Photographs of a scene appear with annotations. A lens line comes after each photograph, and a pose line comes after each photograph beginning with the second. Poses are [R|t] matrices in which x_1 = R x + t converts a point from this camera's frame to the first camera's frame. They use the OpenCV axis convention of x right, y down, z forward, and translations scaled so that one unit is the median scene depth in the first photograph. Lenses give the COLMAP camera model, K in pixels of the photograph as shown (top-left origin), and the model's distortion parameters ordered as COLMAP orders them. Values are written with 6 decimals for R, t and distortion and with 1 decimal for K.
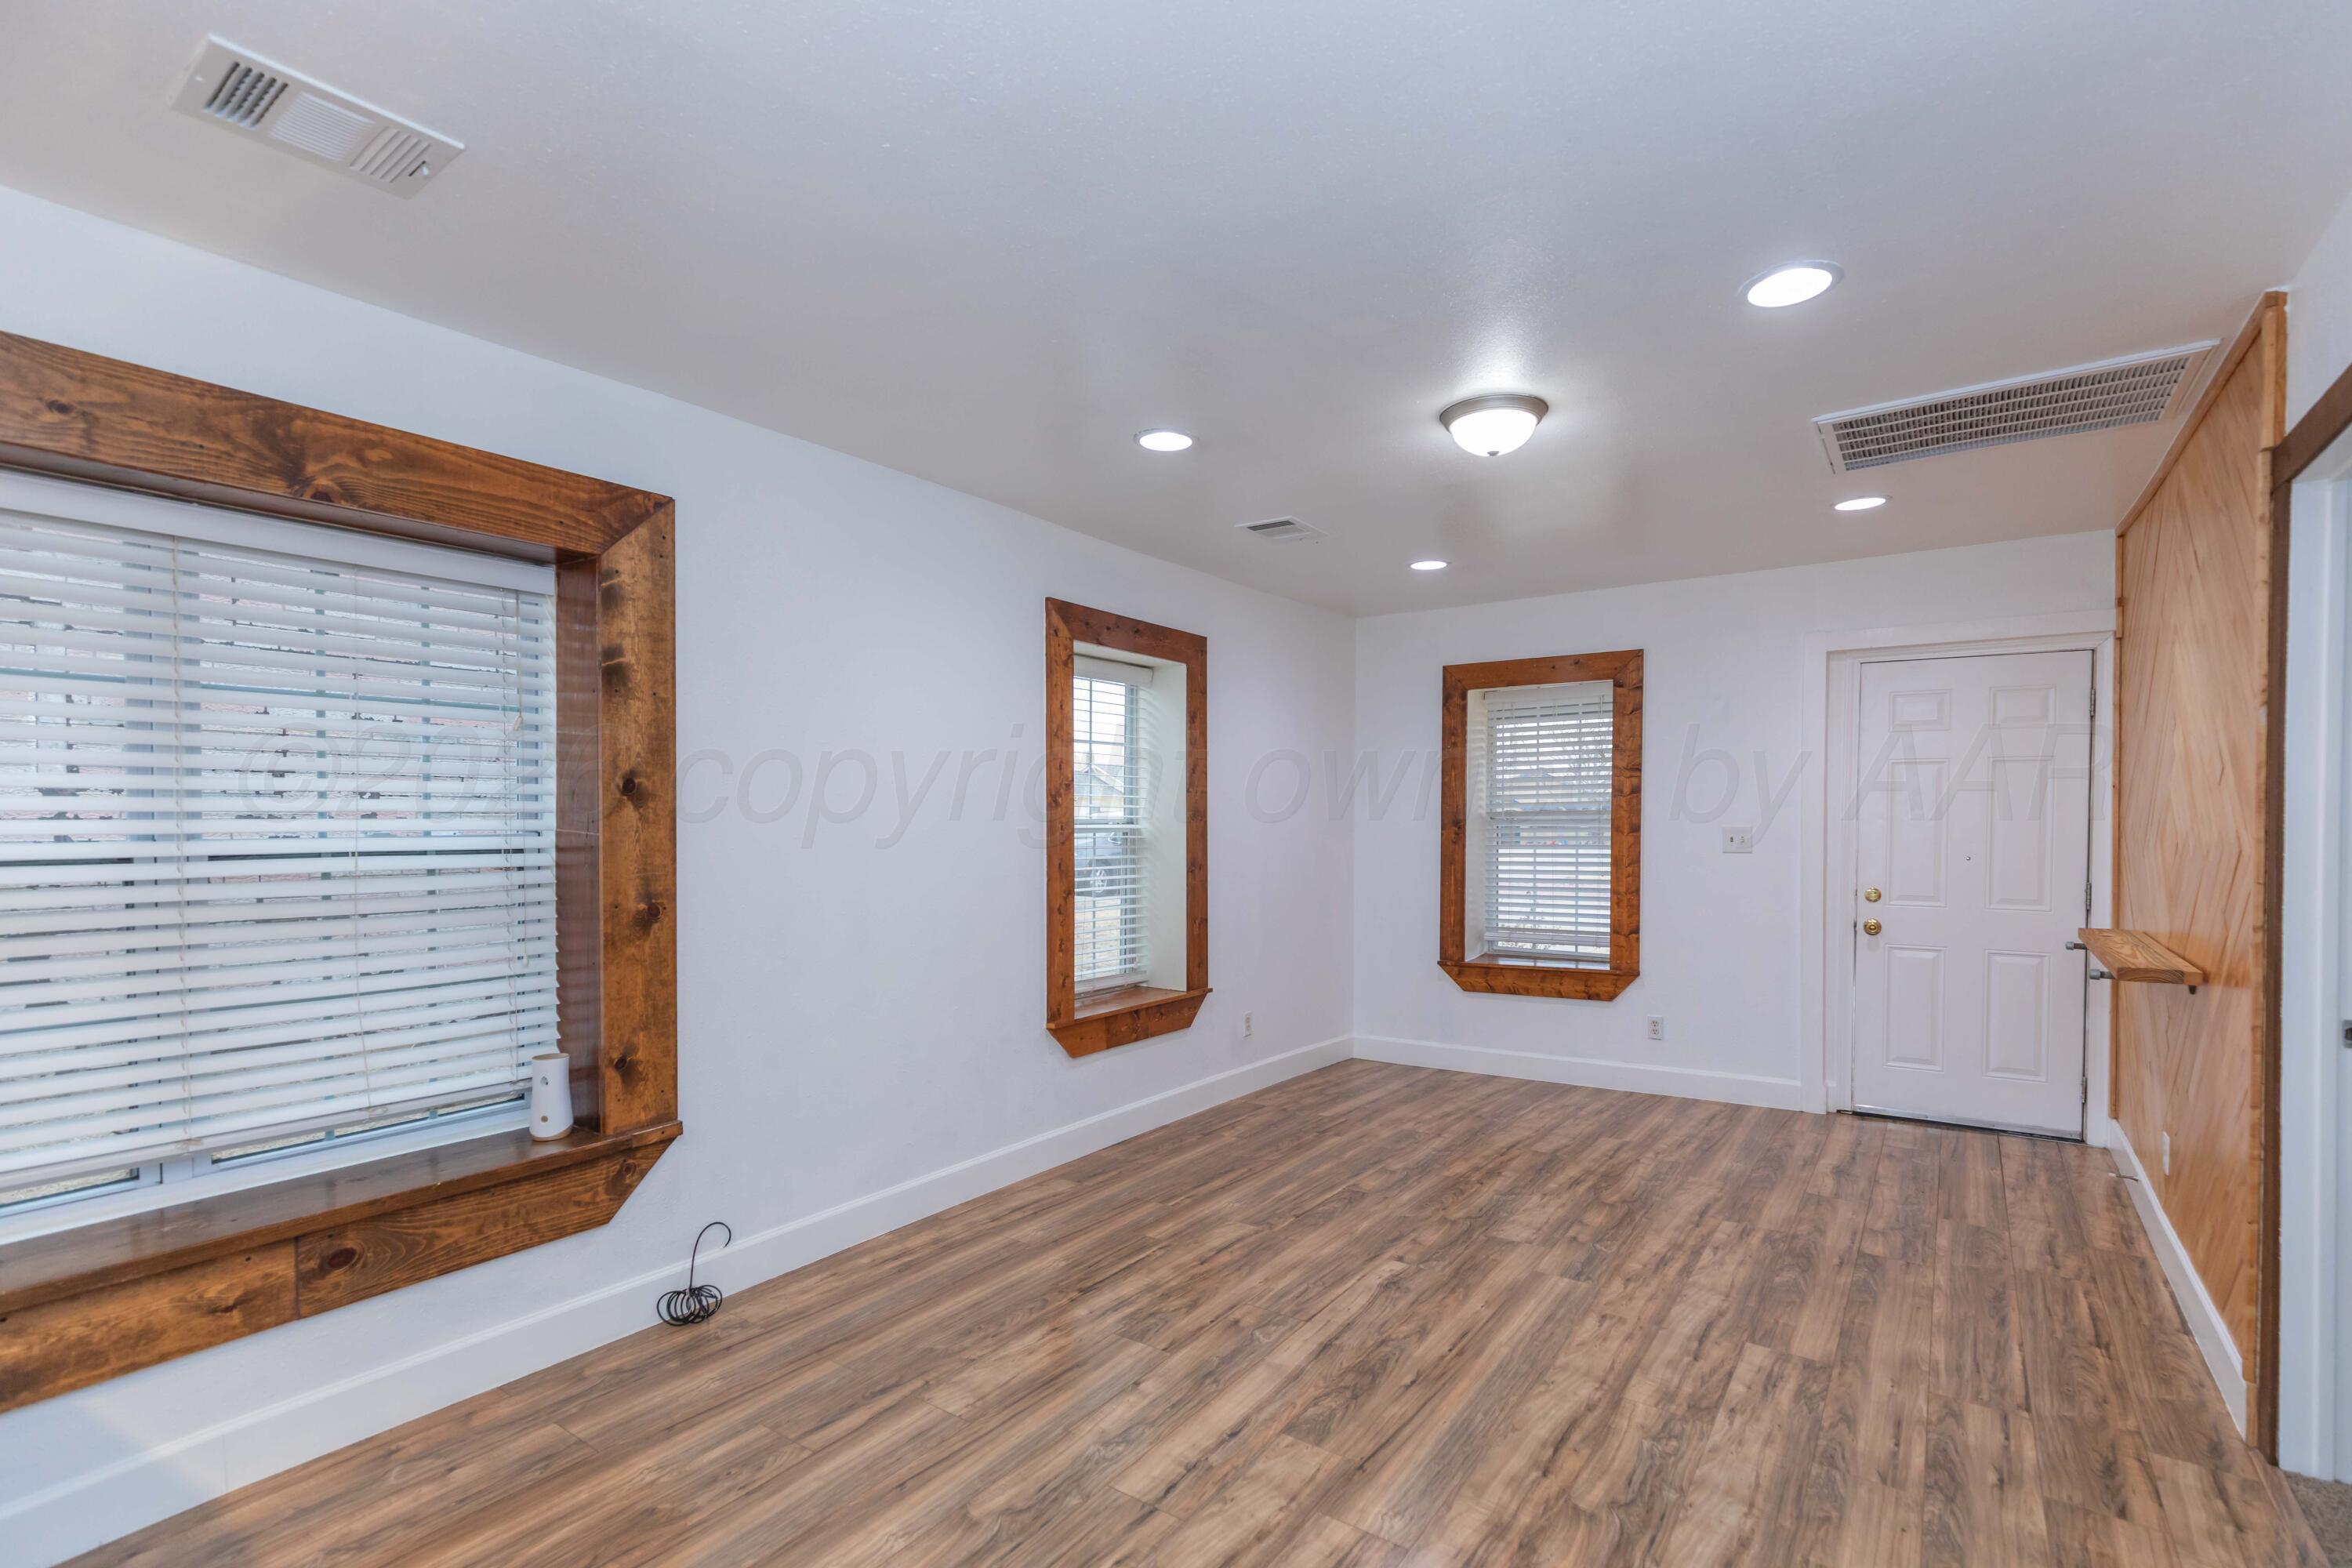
lens RADIAL K [[1074.3, 0, 1233.6], [0, 1074.3, 808.1], [0, 0, 1]] dist [0.010125, -0.002915]
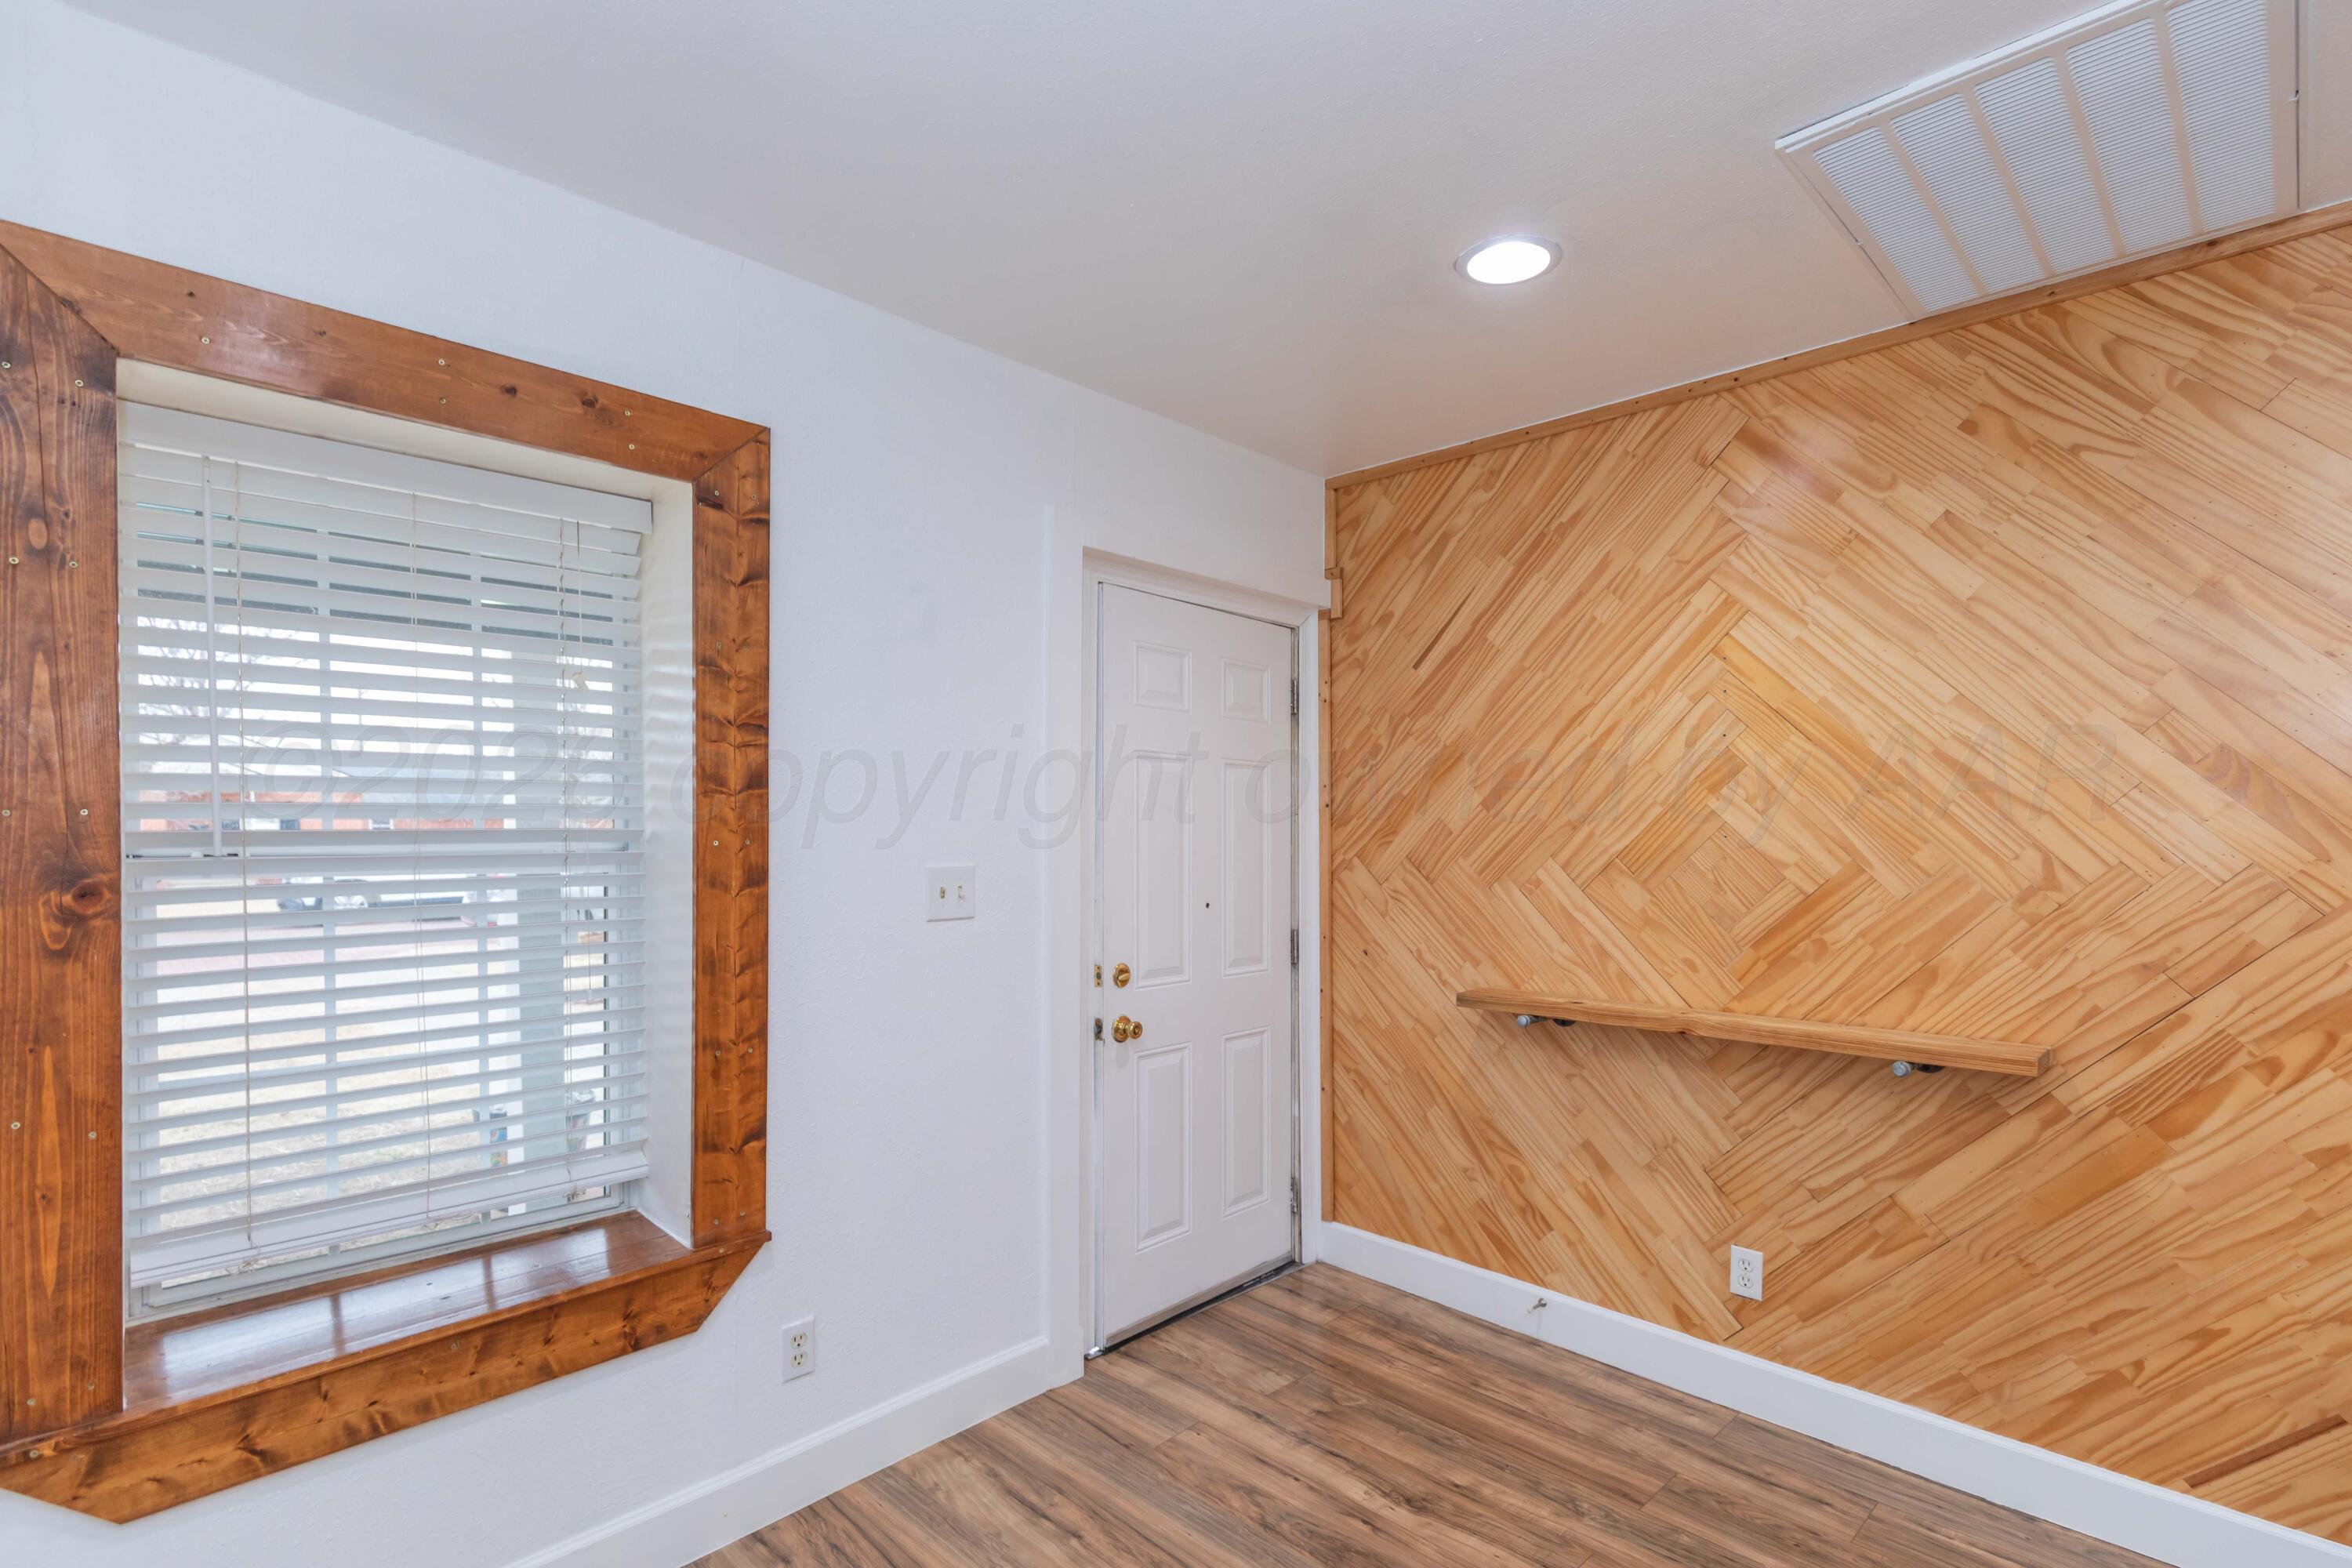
lens RADIAL K [[1074.3, 0, 1196.8], [0, 1074.3, 854.3], [0, 0, 1]] dist [0.010125, -0.002915]
pose [[0.181780, -0.014452, 0.983233, 0.012956], [-0.008351, 0.999833, 0.016240, 0.003152], [-0.983304, -0.011163, 0.181629, 0.973252]]
